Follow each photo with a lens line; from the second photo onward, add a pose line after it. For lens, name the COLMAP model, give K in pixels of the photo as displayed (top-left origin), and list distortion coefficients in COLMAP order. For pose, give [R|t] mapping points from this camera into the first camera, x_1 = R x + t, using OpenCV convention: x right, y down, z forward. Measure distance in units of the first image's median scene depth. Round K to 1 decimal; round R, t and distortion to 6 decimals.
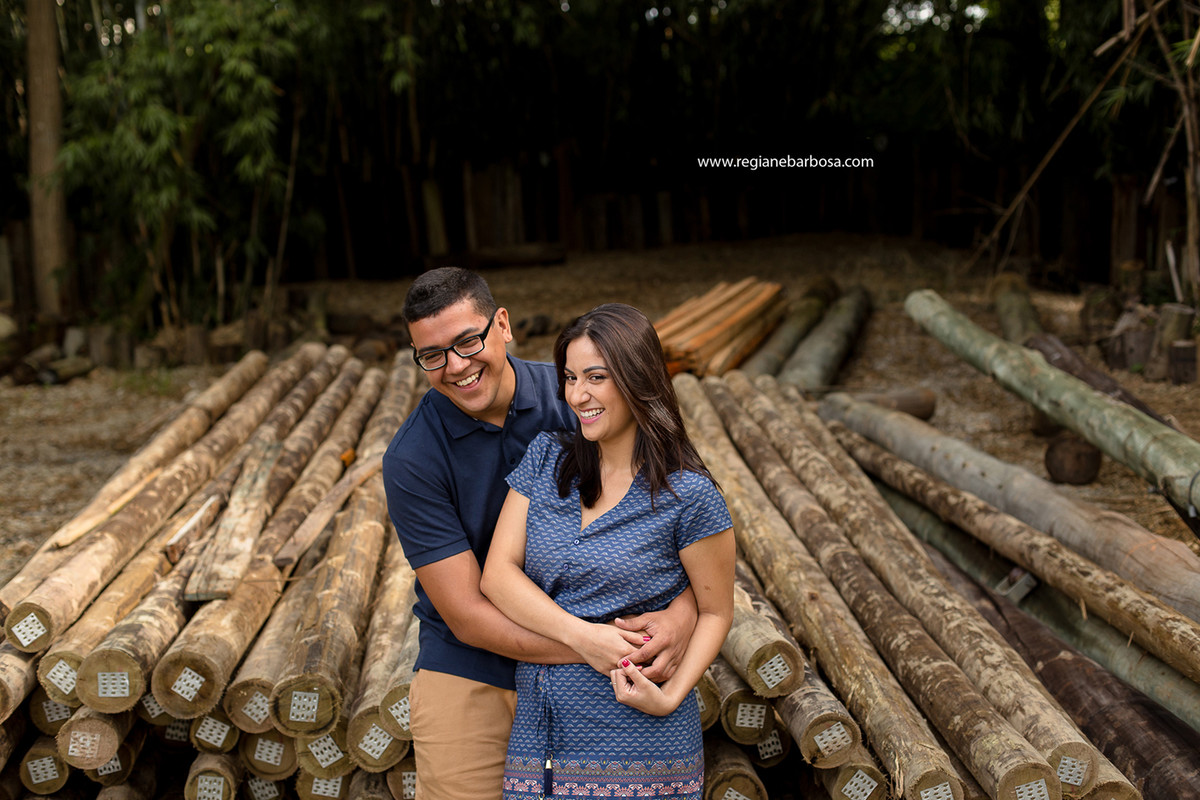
lens RADIAL K [[1746.4, 0, 600.0], [0, 1746.4, 400.0], [0, 0, 1]] dist [-0.037401, -0.070569]
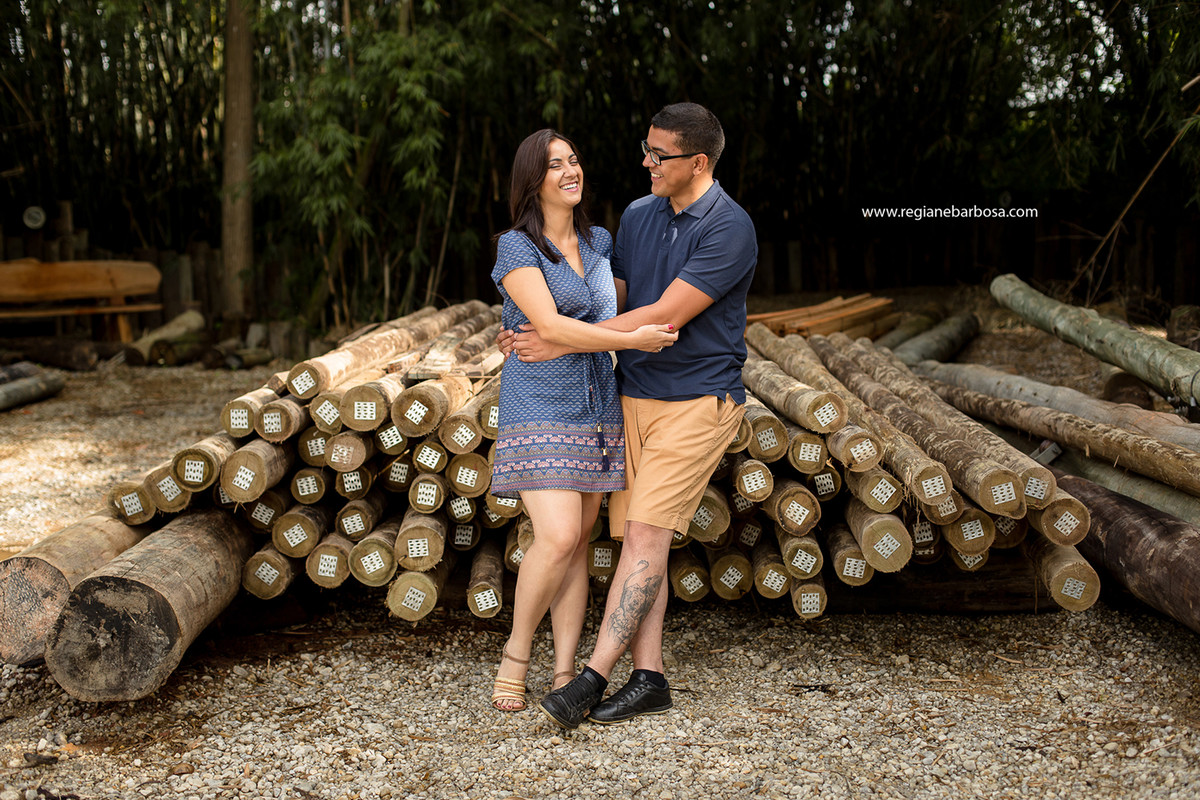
lens RADIAL K [[1746.4, 0, 600.0], [0, 1746.4, 400.0], [0, 0, 1]] dist [-0.037401, -0.070569]
pose [[0.996677, 0.027702, -0.076595, 0.012730], [-0.031099, 0.998568, -0.043522, 0.107364], [0.075280, 0.045760, 0.996112, -0.217276]]
